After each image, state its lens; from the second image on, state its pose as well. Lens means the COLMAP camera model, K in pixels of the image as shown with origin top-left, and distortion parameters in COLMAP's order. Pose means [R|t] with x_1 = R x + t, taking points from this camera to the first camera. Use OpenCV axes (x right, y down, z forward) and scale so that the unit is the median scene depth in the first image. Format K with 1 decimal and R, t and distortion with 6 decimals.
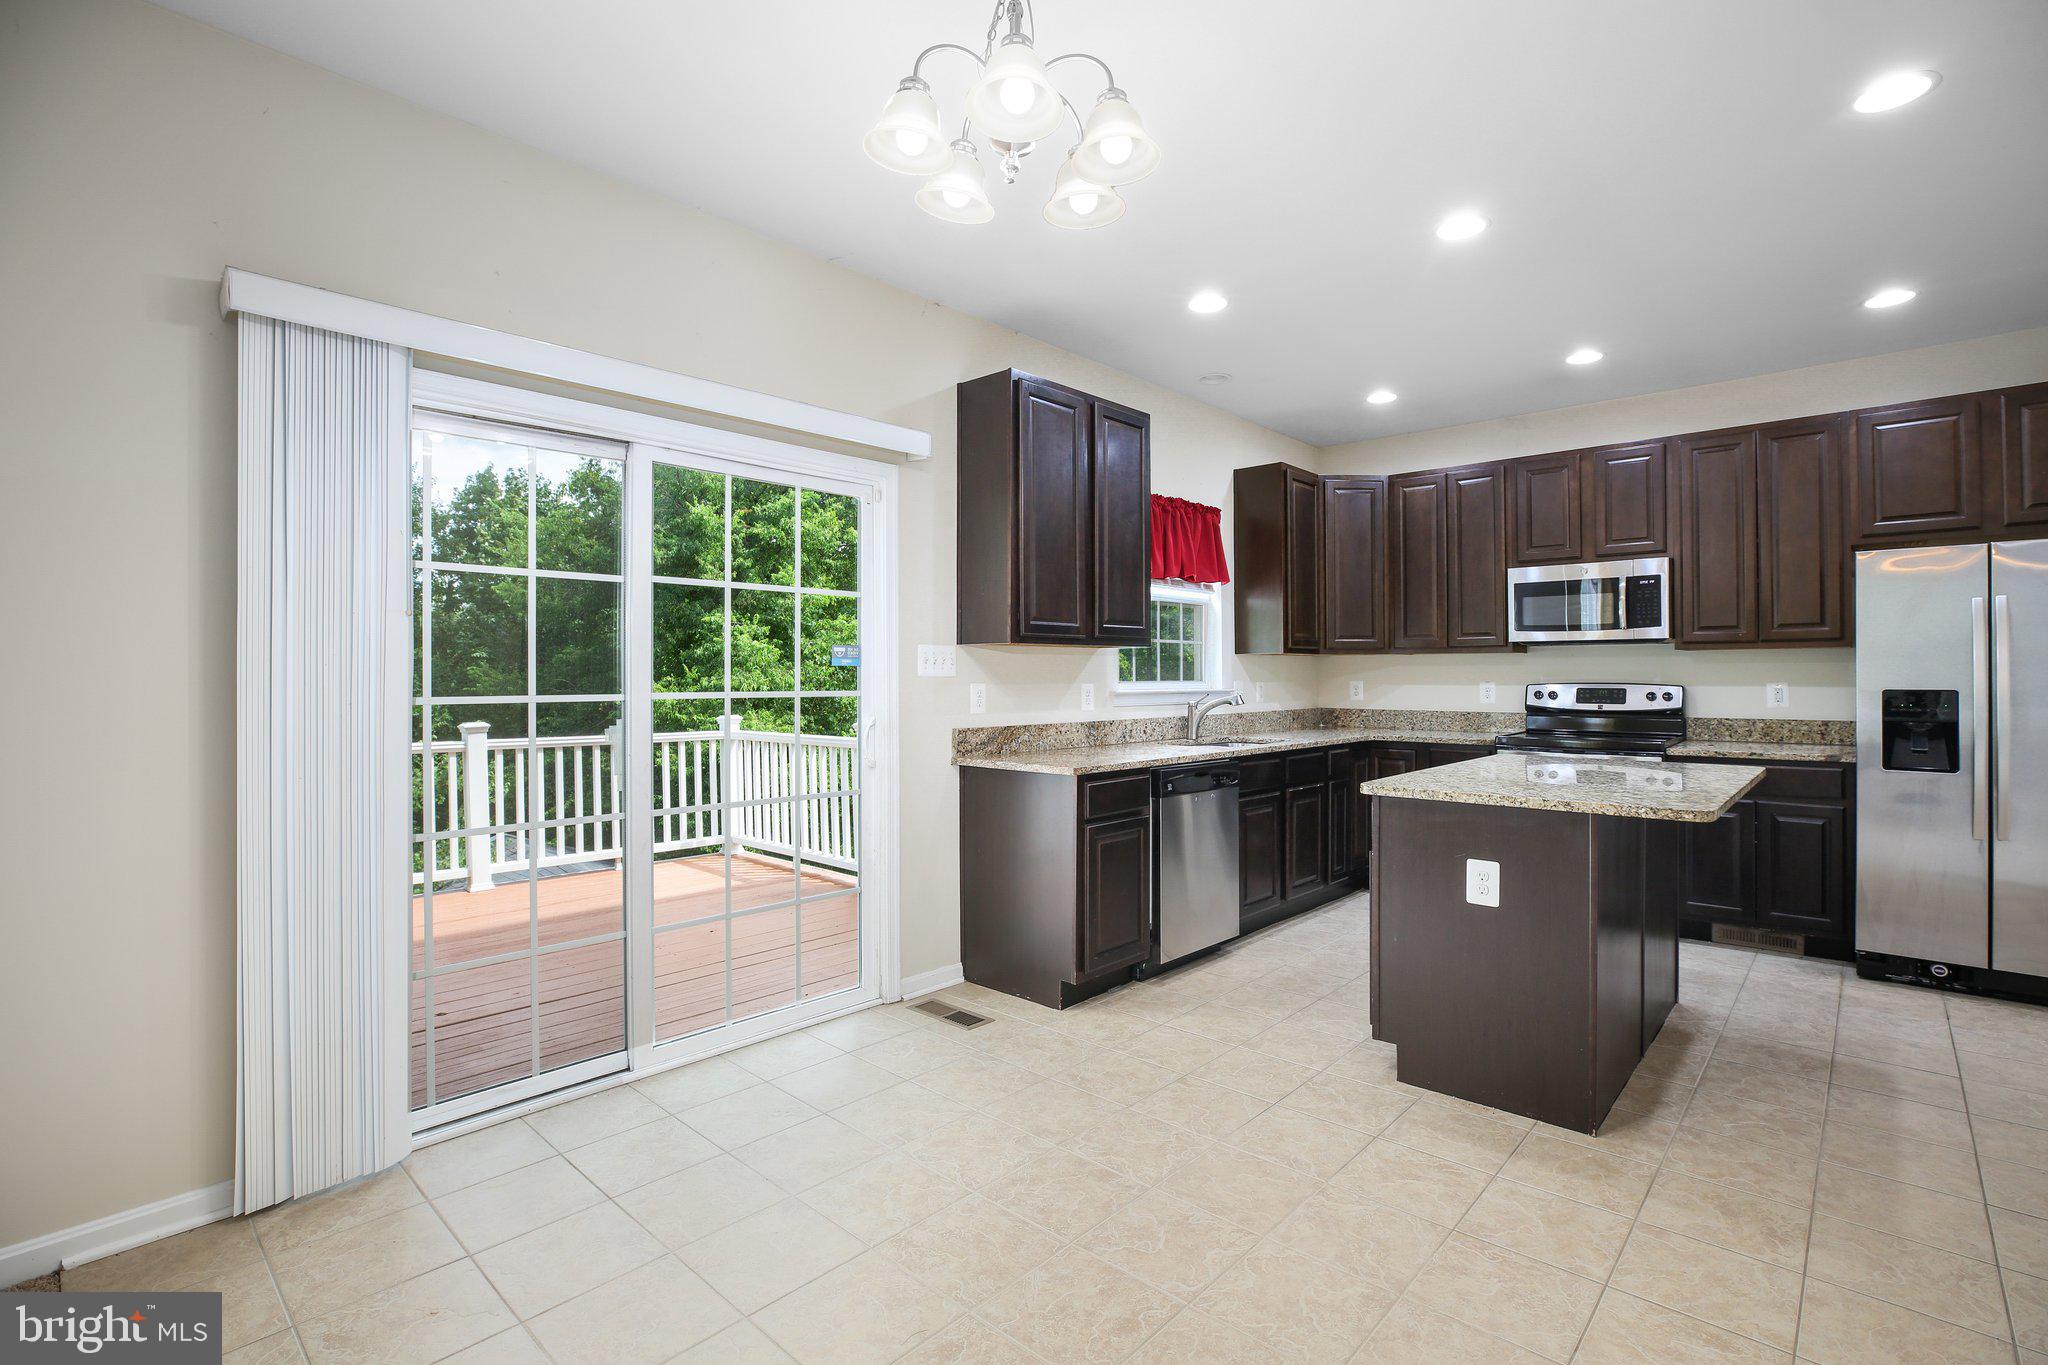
lens RADIAL K [[946.8, 0, 1031.9], [0, 946.8, 664.5], [0, 0, 1]] dist [-0.029353, 0.000030]
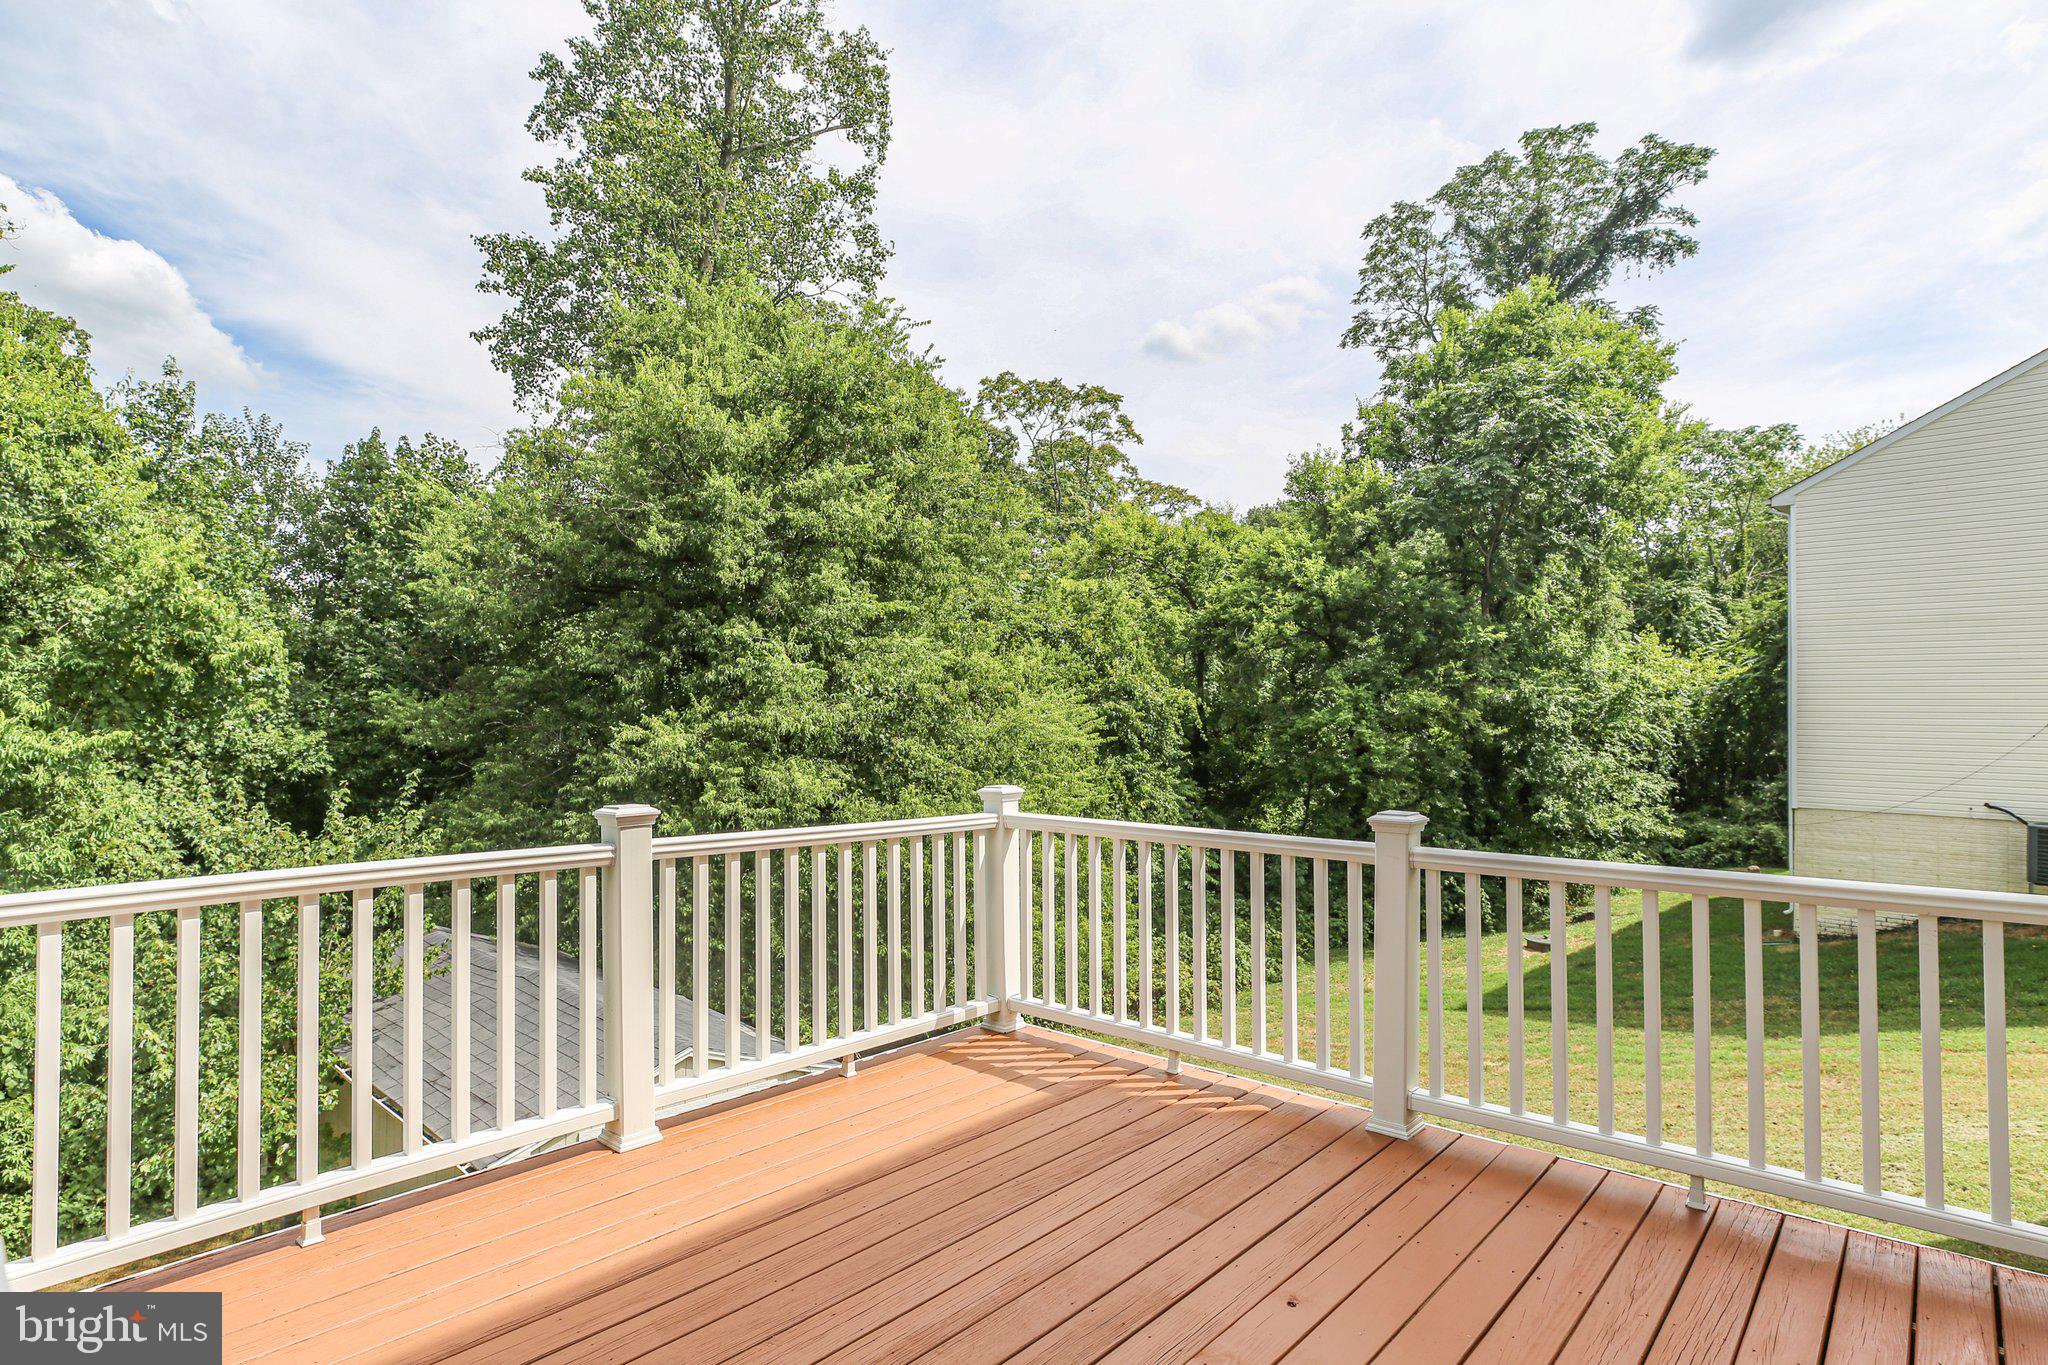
lens RADIAL K [[1092.3, 0, 1024.0], [0, 1092.3, 682.5], [0, 0, 1]] dist [0.002546, 0.000216]
pose [[0.999078, 0.019932, 0.038020, -0.095276], [-0.019270, 0.999658, -0.017685, 0.000901], [-0.038360, 0.016936, 0.999120, 0.095739]]
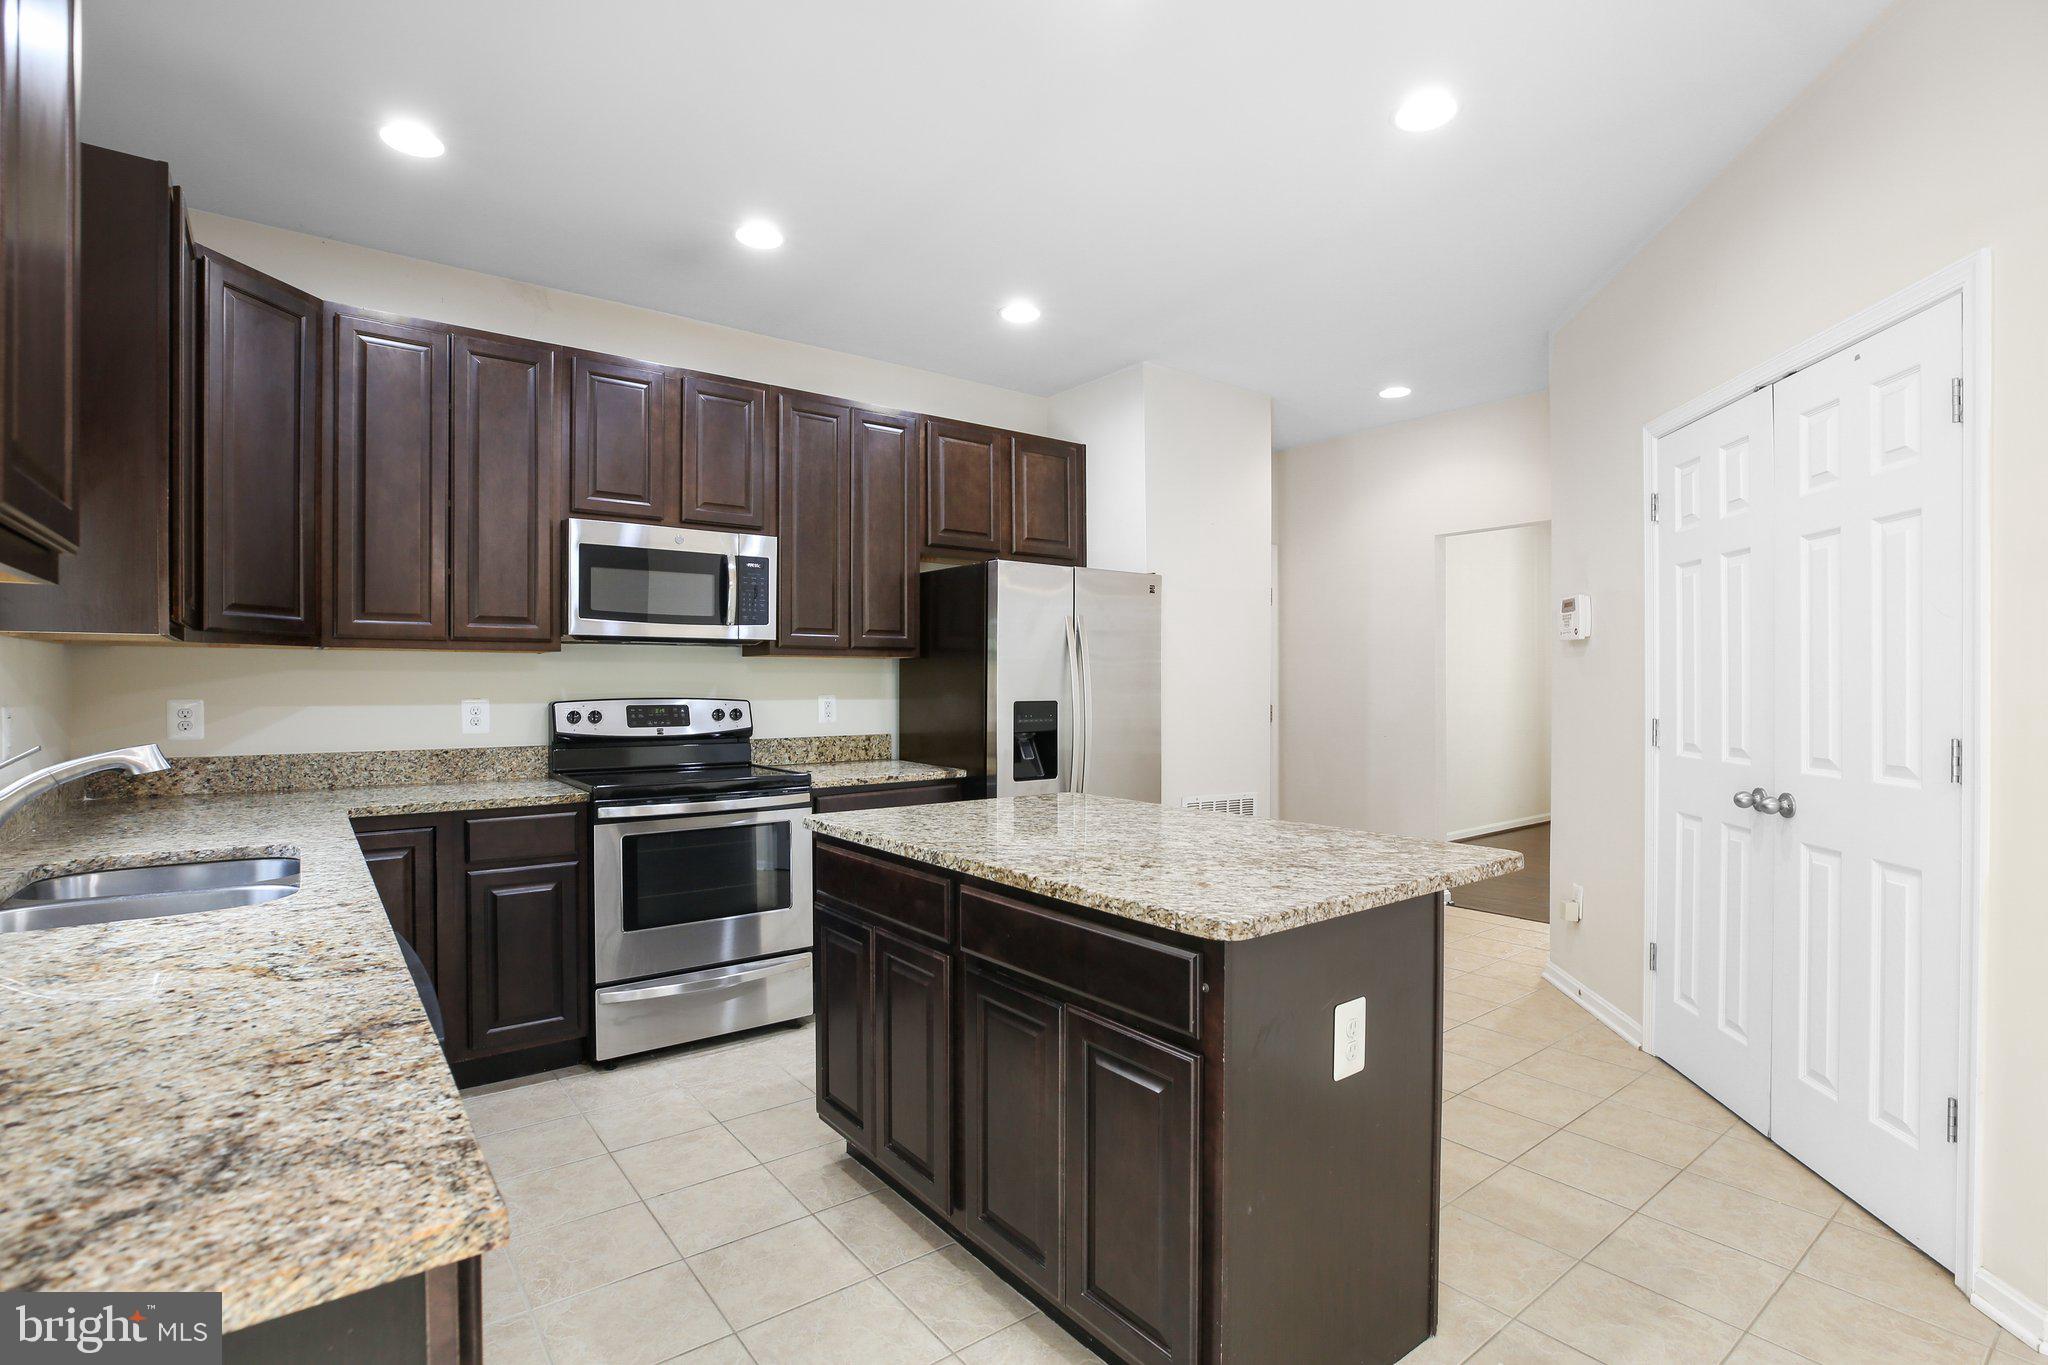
lens RADIAL K [[994.9, 0, 1024.0], [0, 994.9, 682.5], [0, 0, 1]] dist [-0.035555, -0.000035]
pose [[0.171472, 0.000895, 0.985189, -0.102612], [-0.010049, 0.999949, 0.000841, 0.004742], [-0.985138, -0.010044, 0.171472, 0.646530]]
